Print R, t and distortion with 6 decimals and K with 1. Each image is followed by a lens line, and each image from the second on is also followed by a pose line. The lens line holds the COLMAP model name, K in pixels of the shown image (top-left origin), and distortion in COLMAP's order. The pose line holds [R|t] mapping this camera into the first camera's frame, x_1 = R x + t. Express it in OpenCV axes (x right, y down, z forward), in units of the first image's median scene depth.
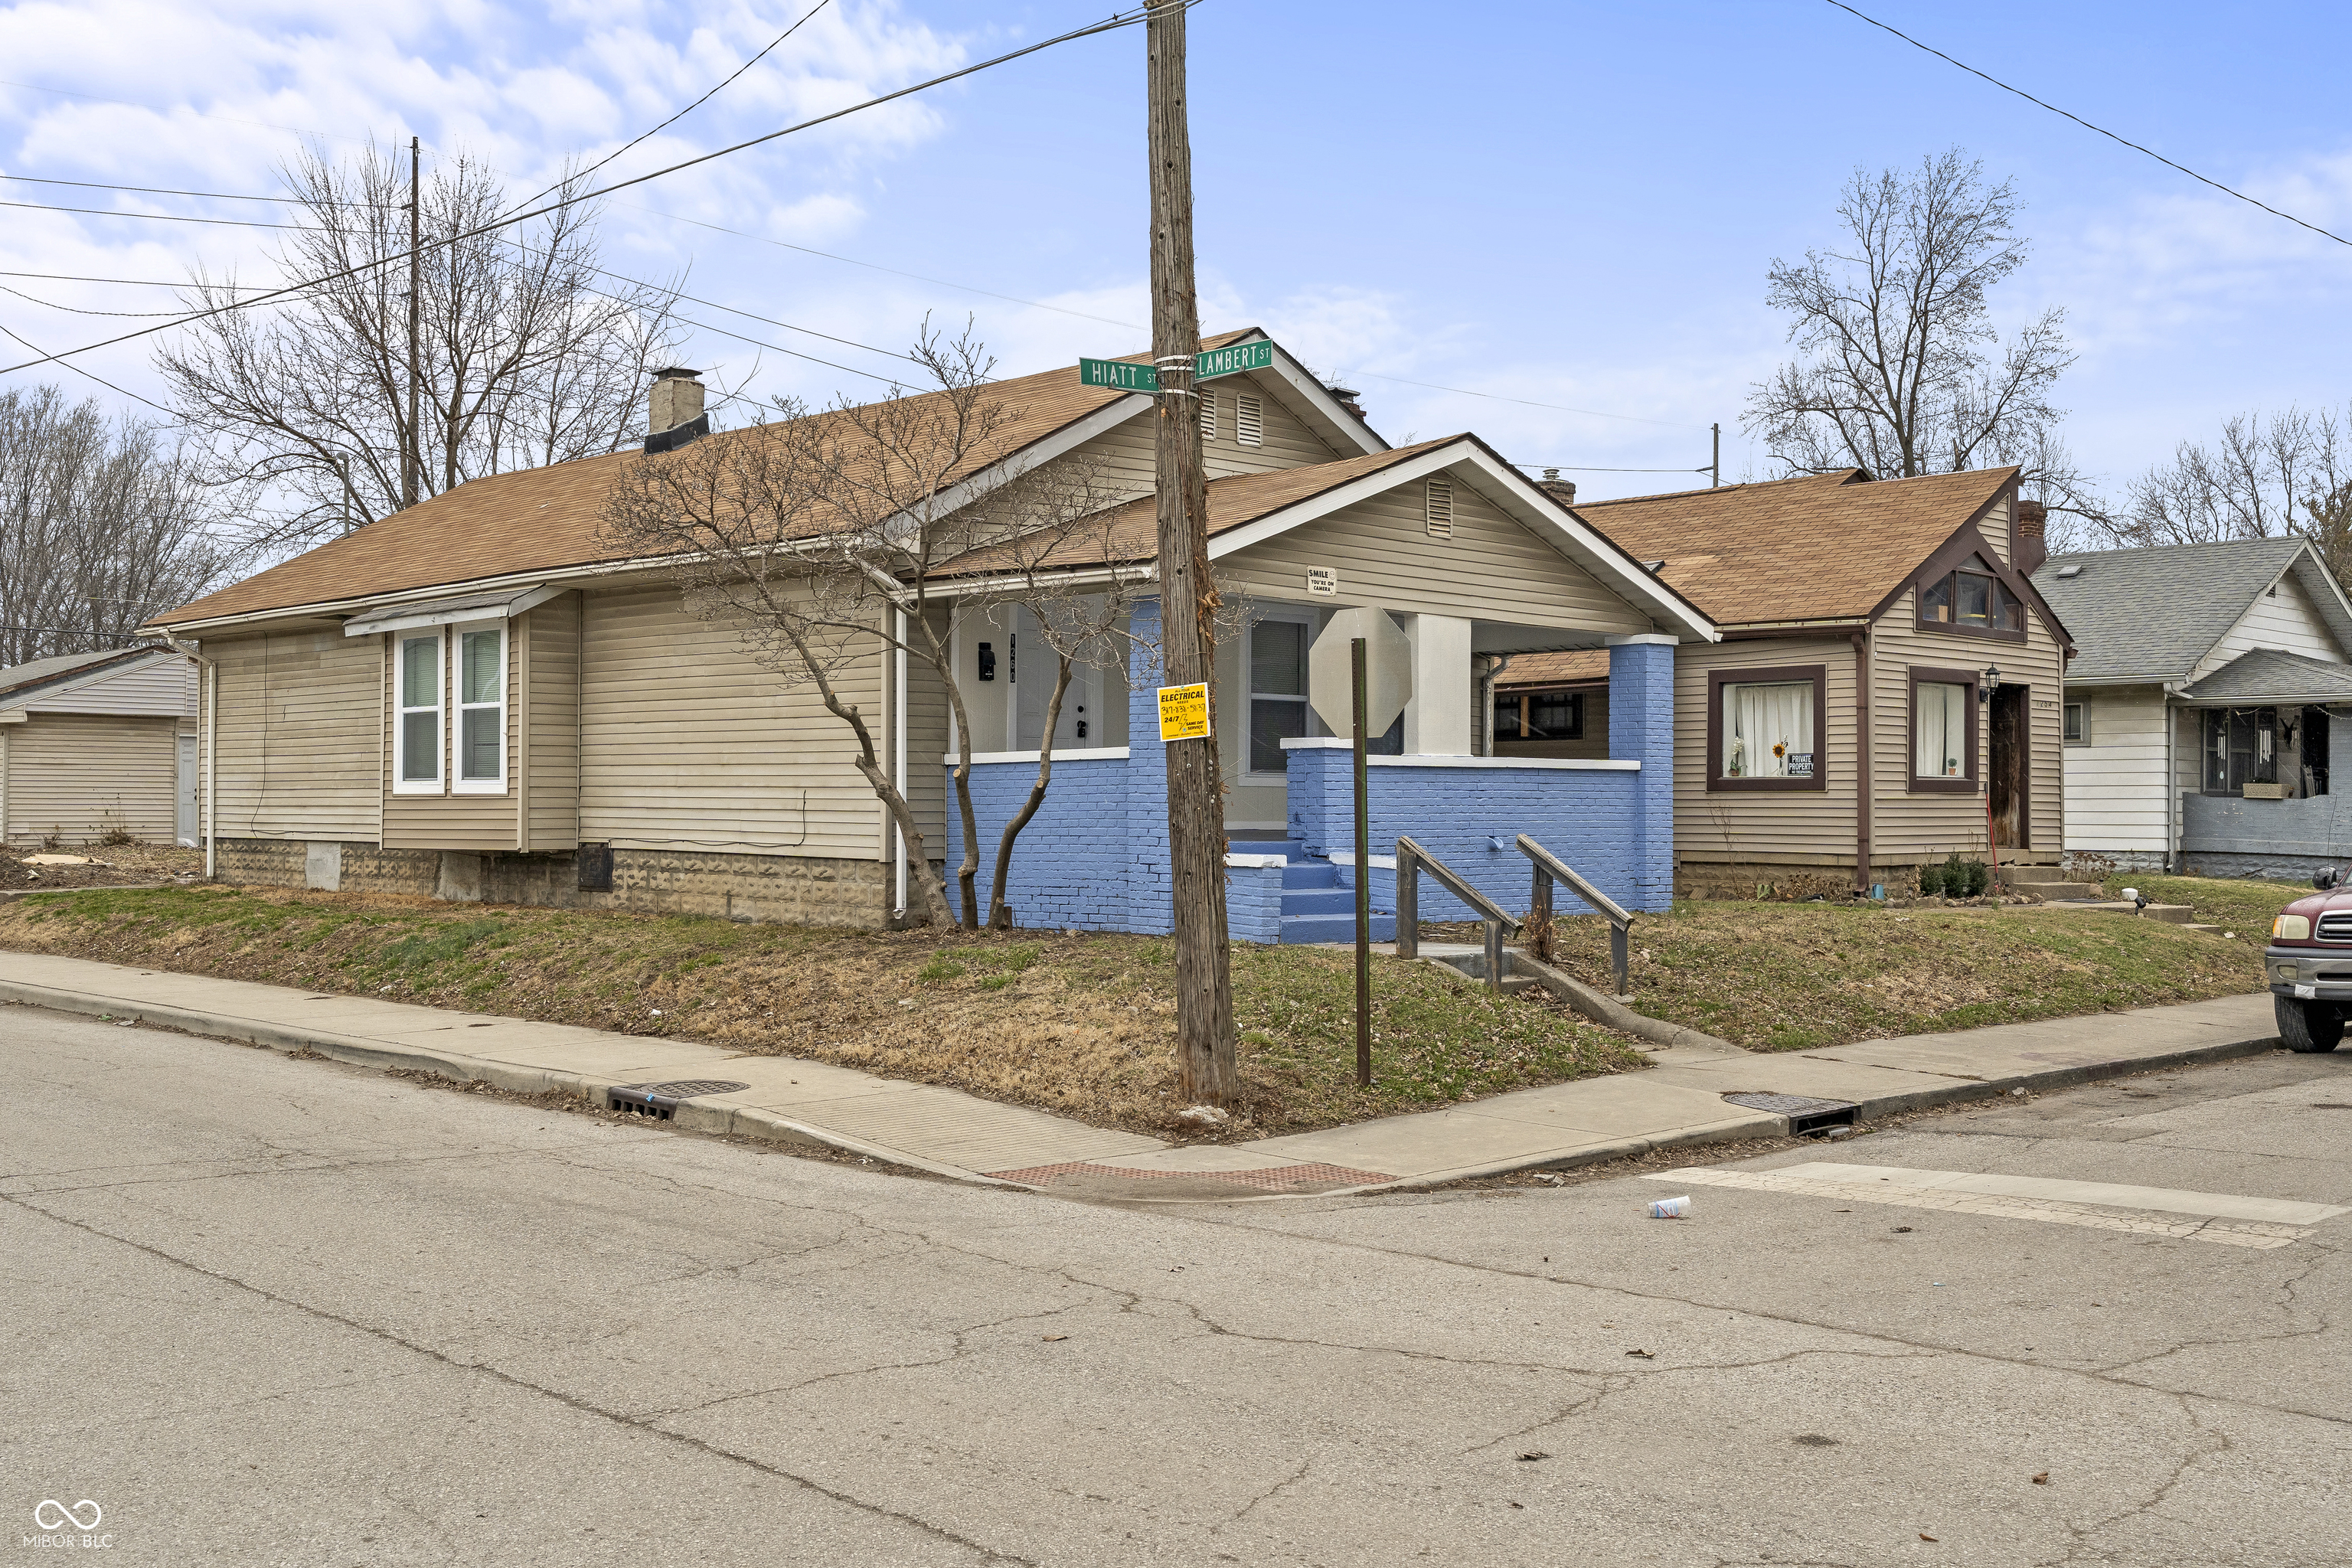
lens RADIAL K [[2389.2, 0, 1175.9], [0, 2389.2, 790.0], [0, 0, 1]] dist [-0.078893, 0.000000]
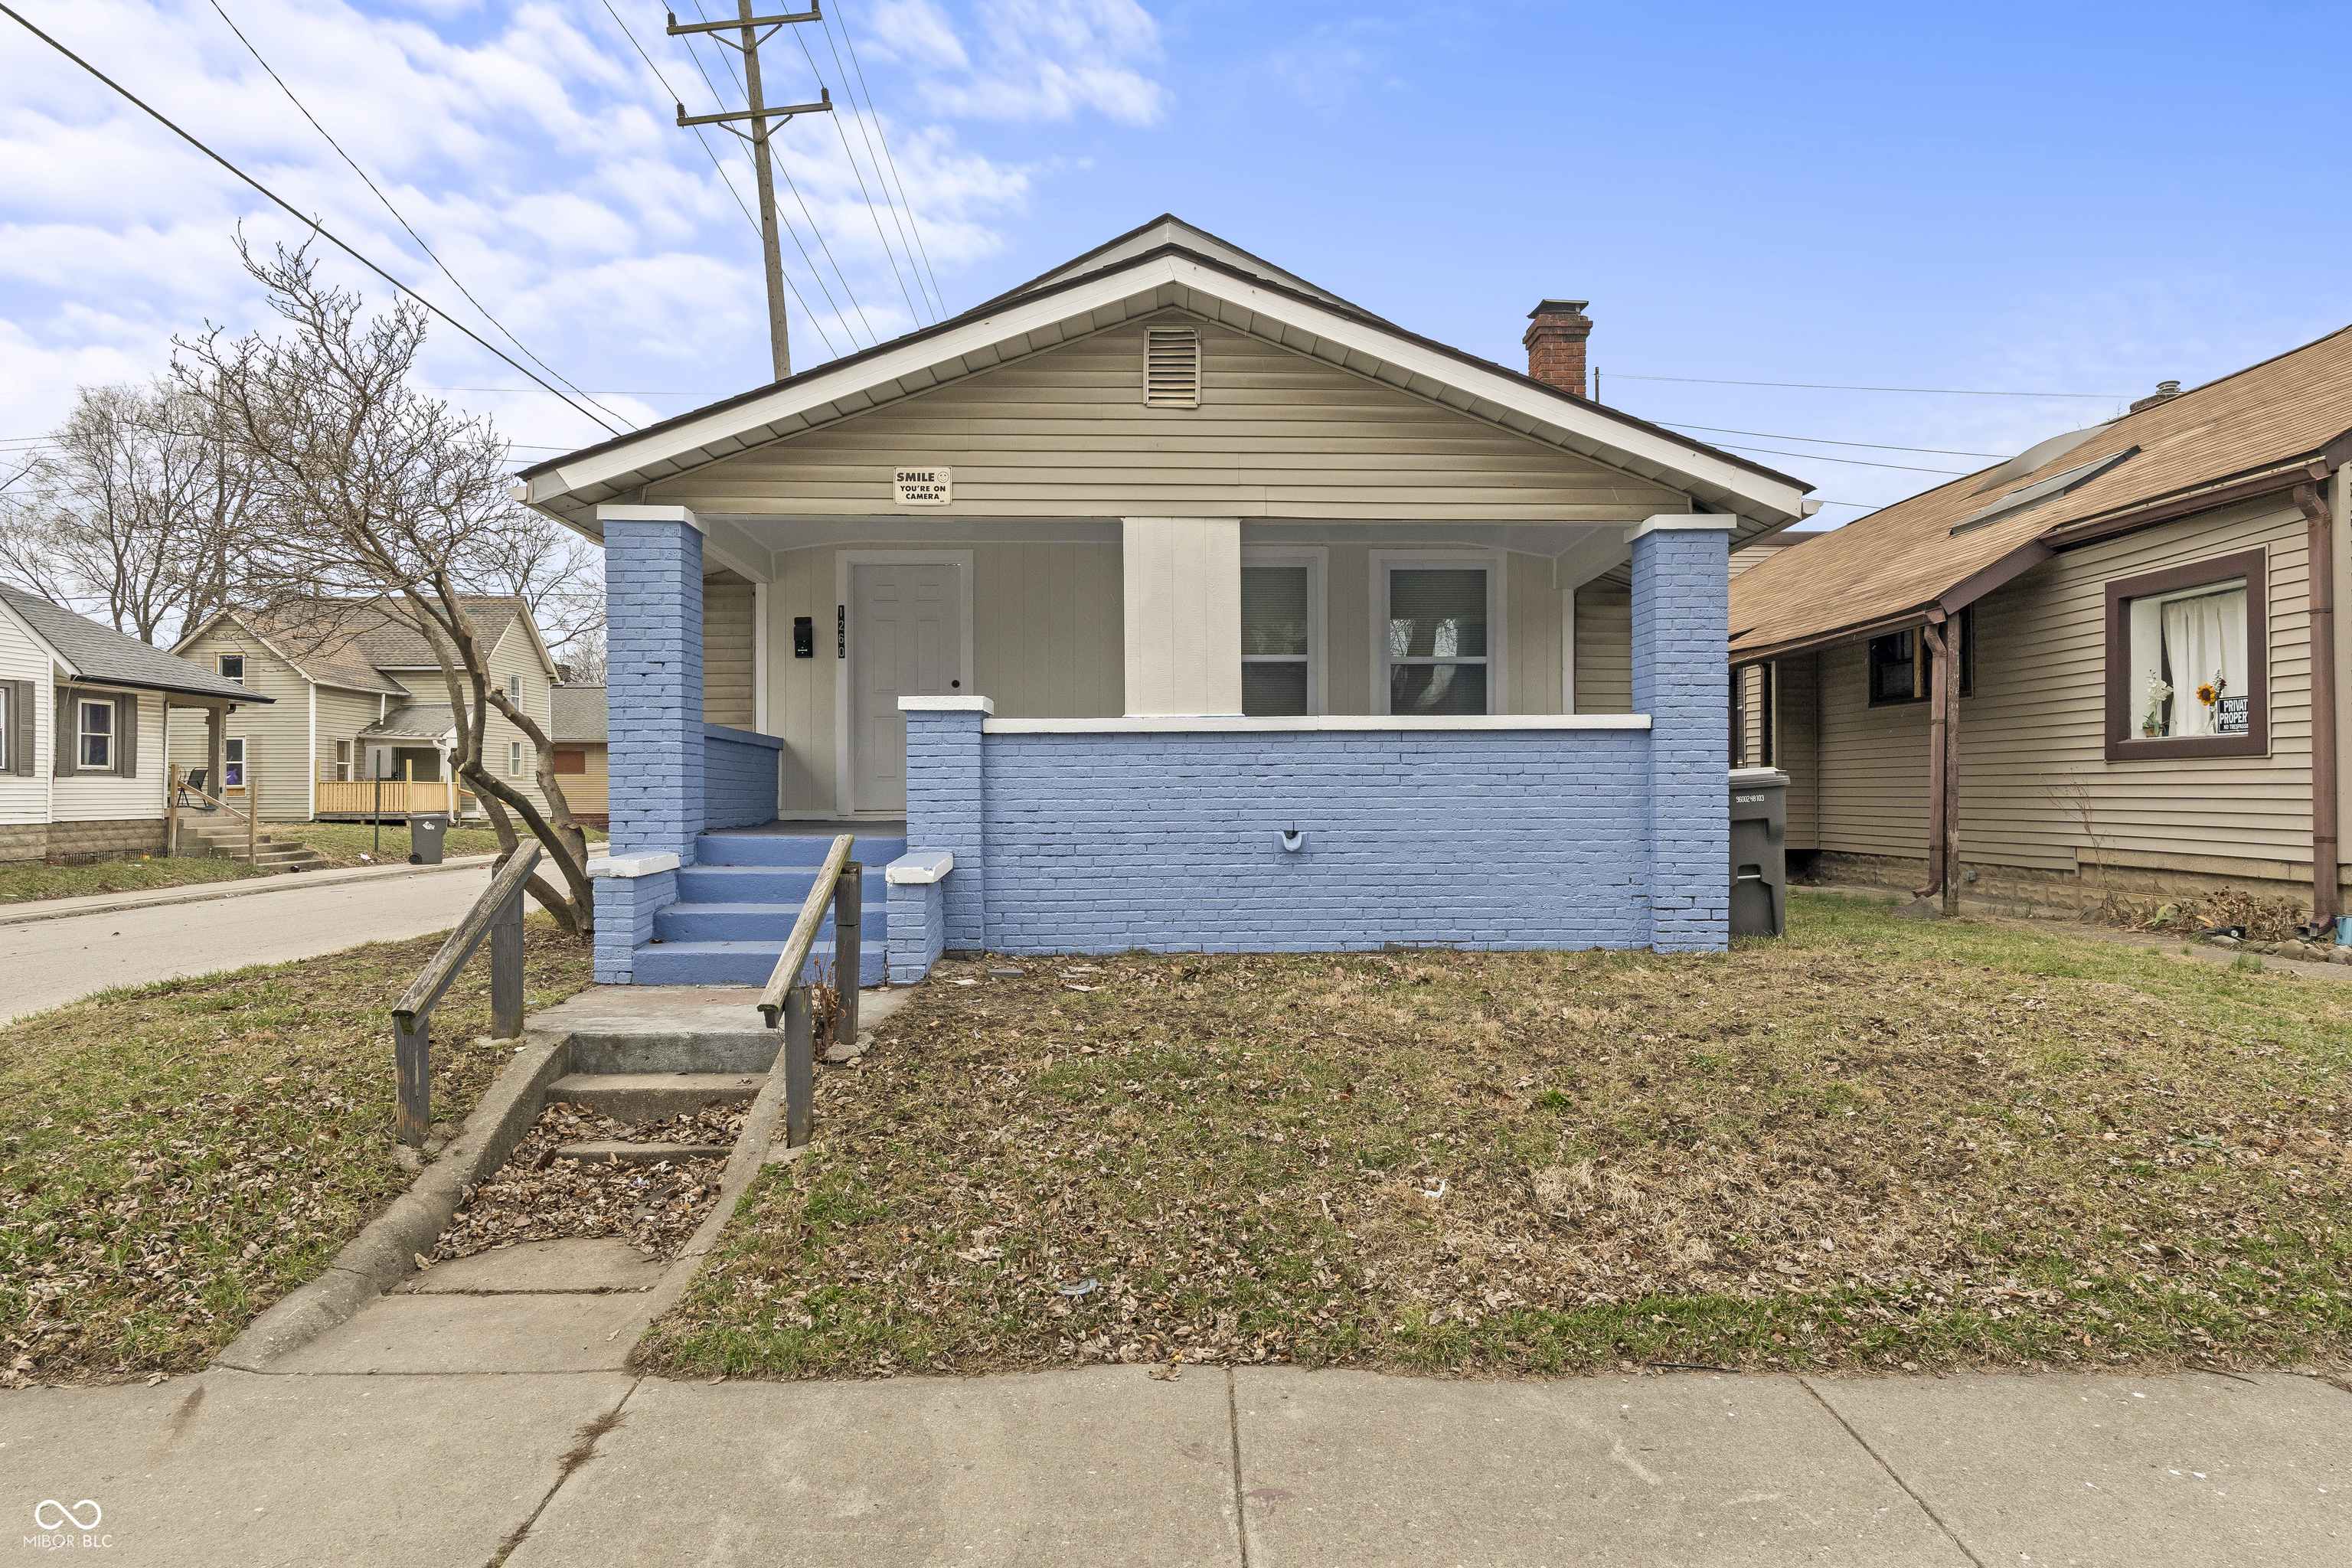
lens RADIAL K [[1360.1, 0, 1177.7], [0, 1360.1, 779.3], [0, 0, 1]] dist [-0.000316, -0.000100]
pose [[0.738447, -0.012721, -0.674191, 0.303311], [0.012184, 0.999911, -0.005522, 0.005021], [0.674201, -0.004136, 0.738536, 0.558310]]
